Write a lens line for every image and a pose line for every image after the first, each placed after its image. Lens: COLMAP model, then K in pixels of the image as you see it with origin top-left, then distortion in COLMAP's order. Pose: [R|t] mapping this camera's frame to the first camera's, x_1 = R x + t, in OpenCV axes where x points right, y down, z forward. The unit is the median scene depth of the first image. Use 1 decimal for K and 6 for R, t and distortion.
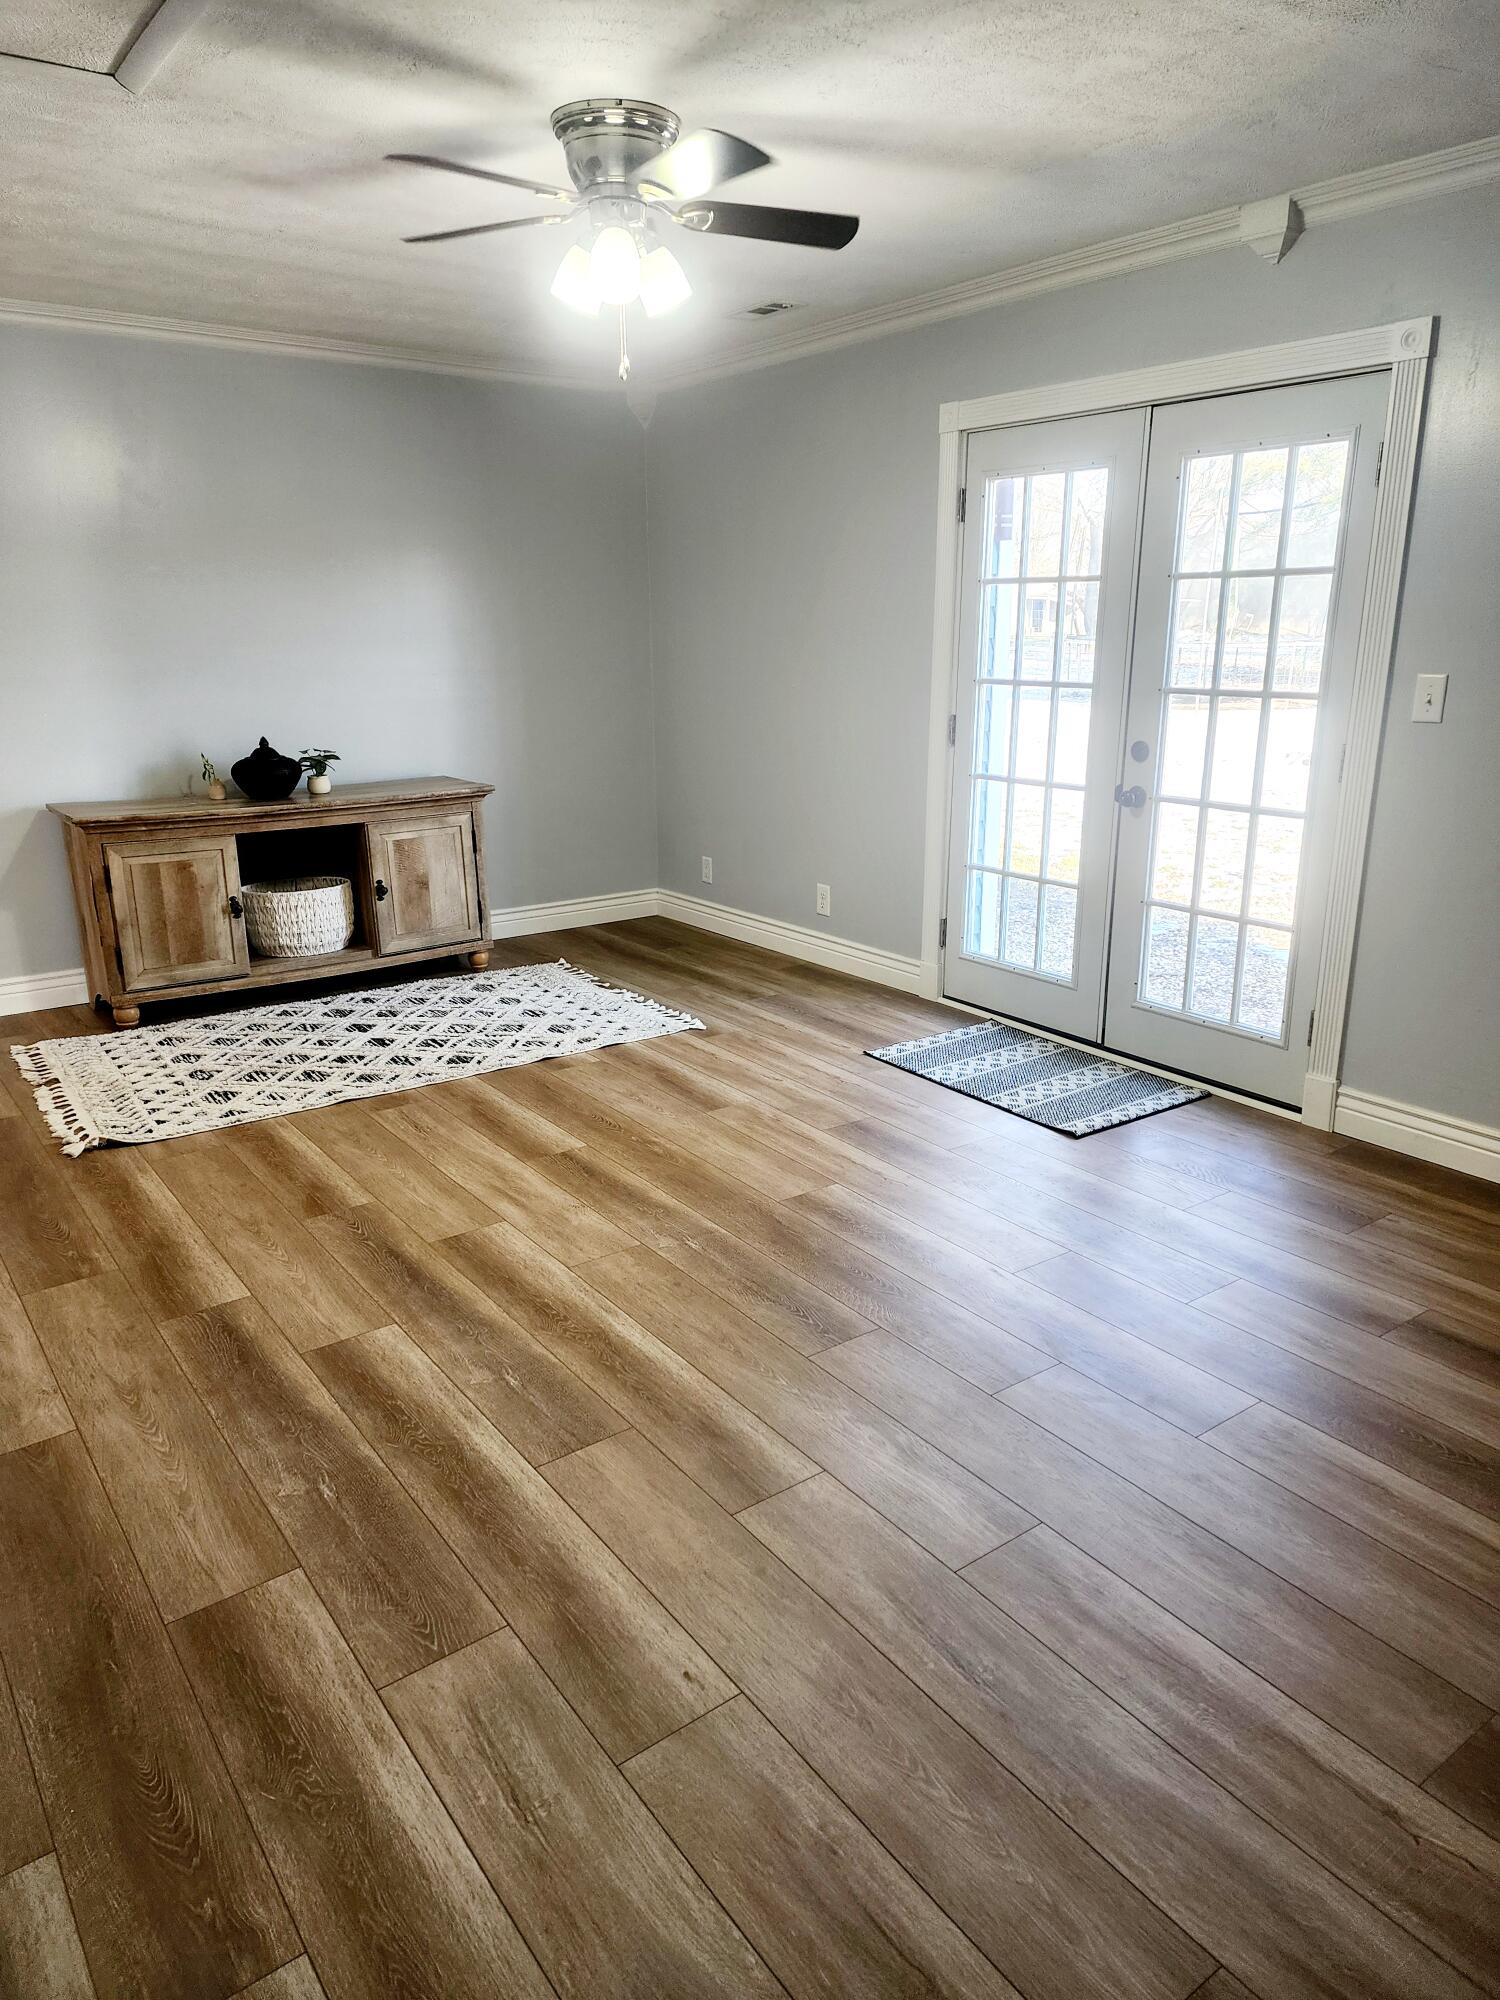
lens RADIAL K [[1346.3, 0, 752.1], [0, 1346.3, 997.4], [0, 0, 1]] dist [0.086385, -0.076329]
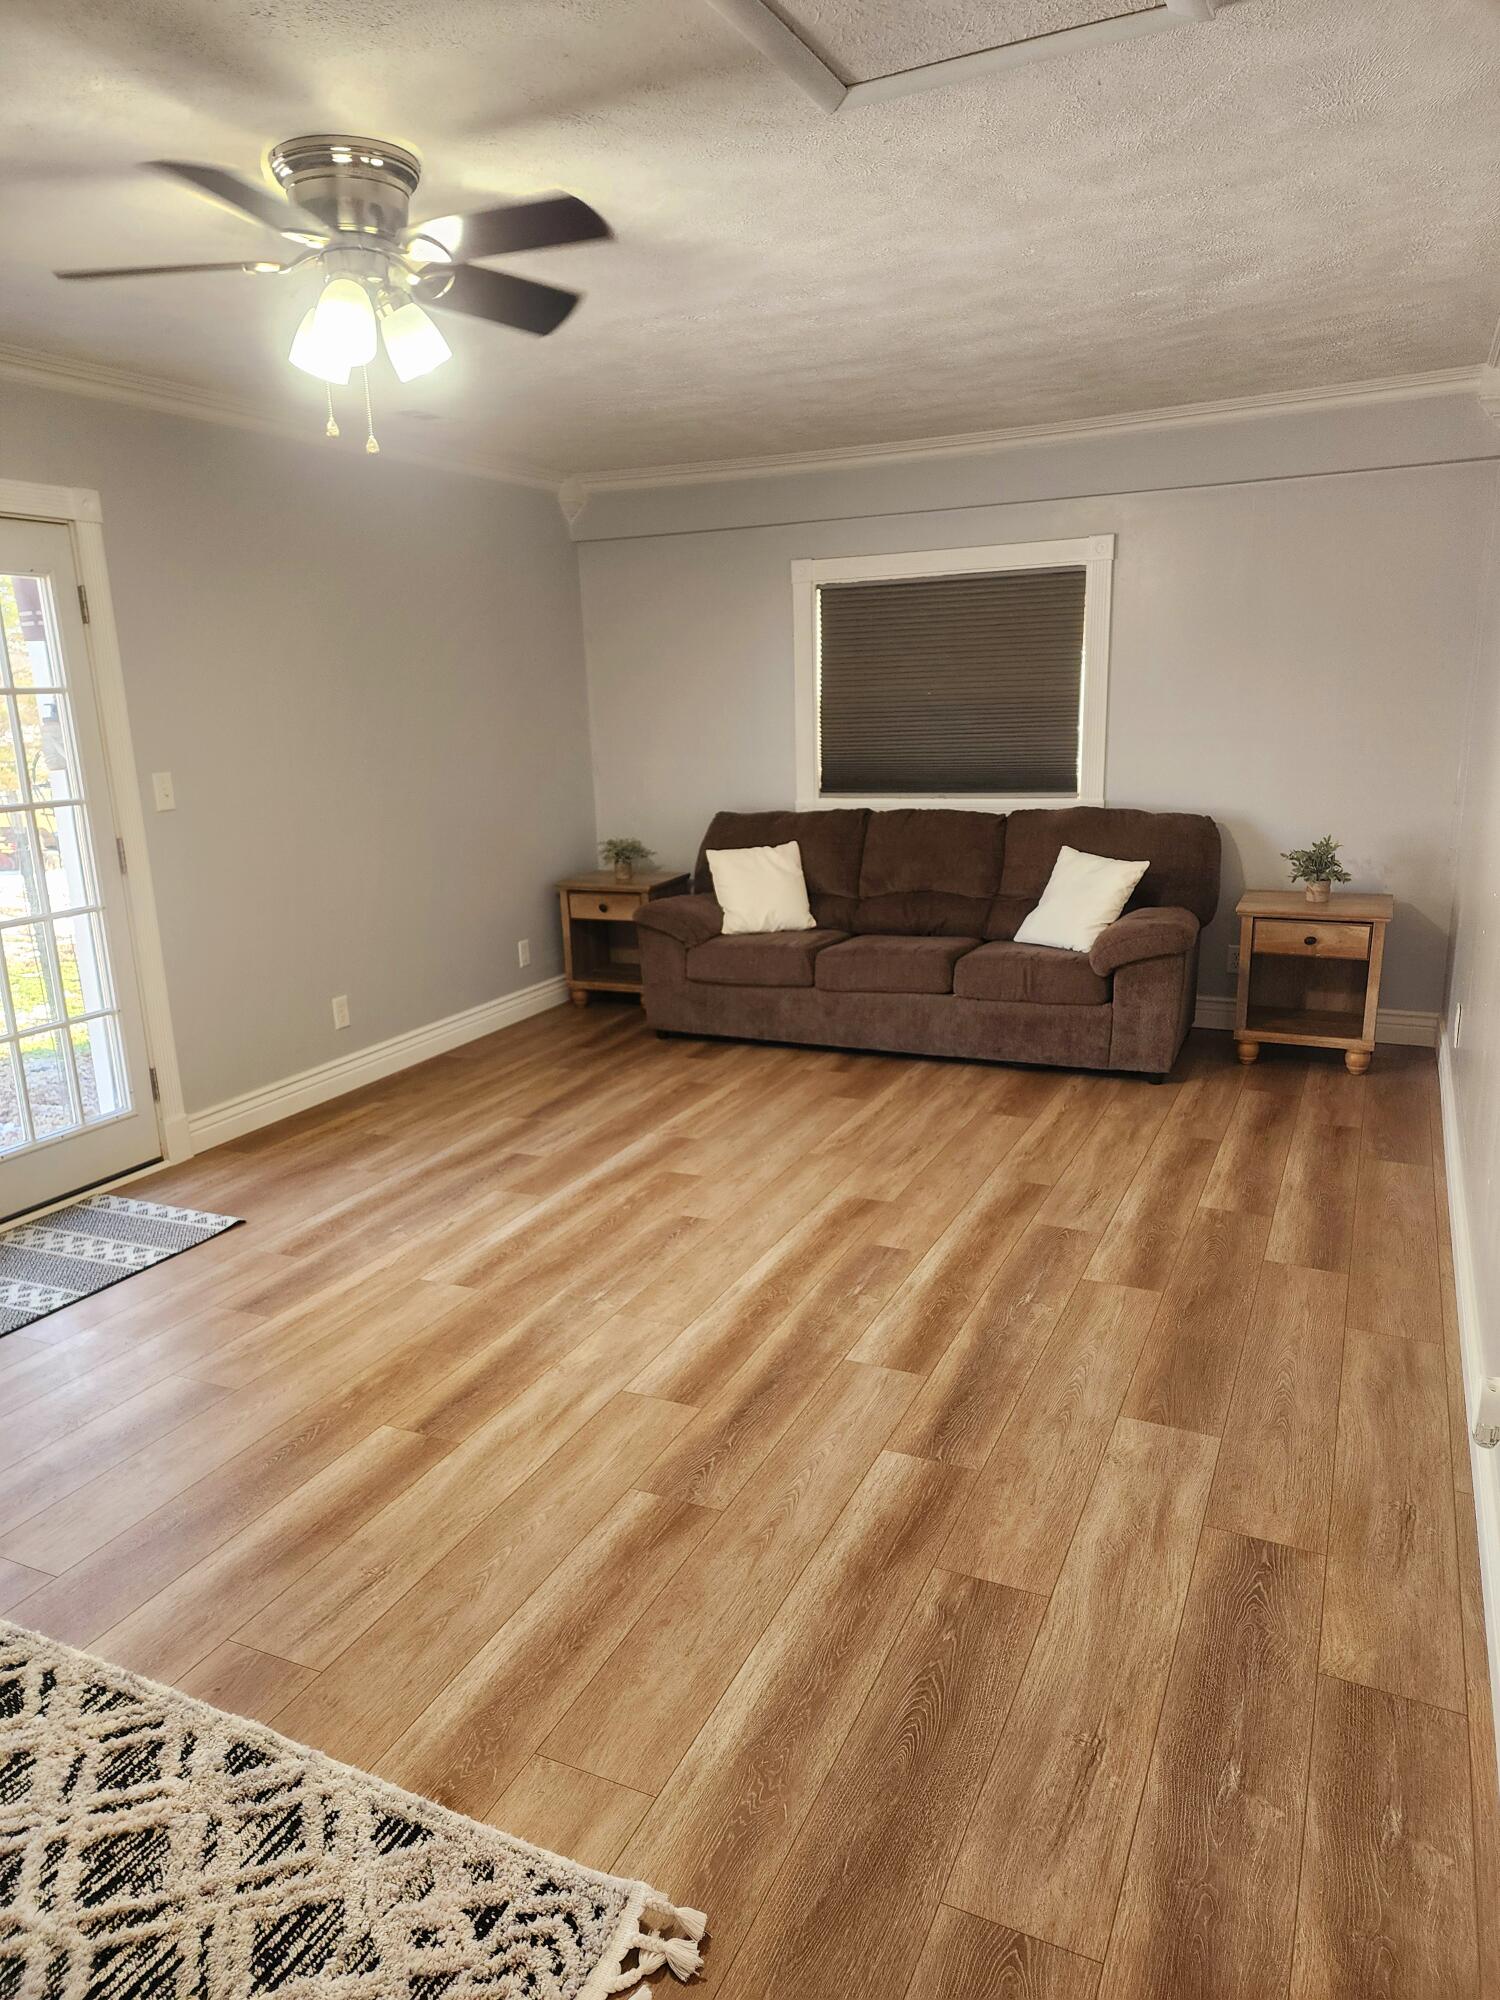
lens RADIAL K [[1318.4, 0, 727.8], [0, 1318.4, 1046.0], [0, 0, 1]] dist [0.091579, -0.090187]
pose [[-0.467824, -0.212481, 0.857900, -0.864116], [0.277715, 0.886166, 0.370923, -0.322935], [-0.839056, 0.411779, -0.355560, 1.086716]]
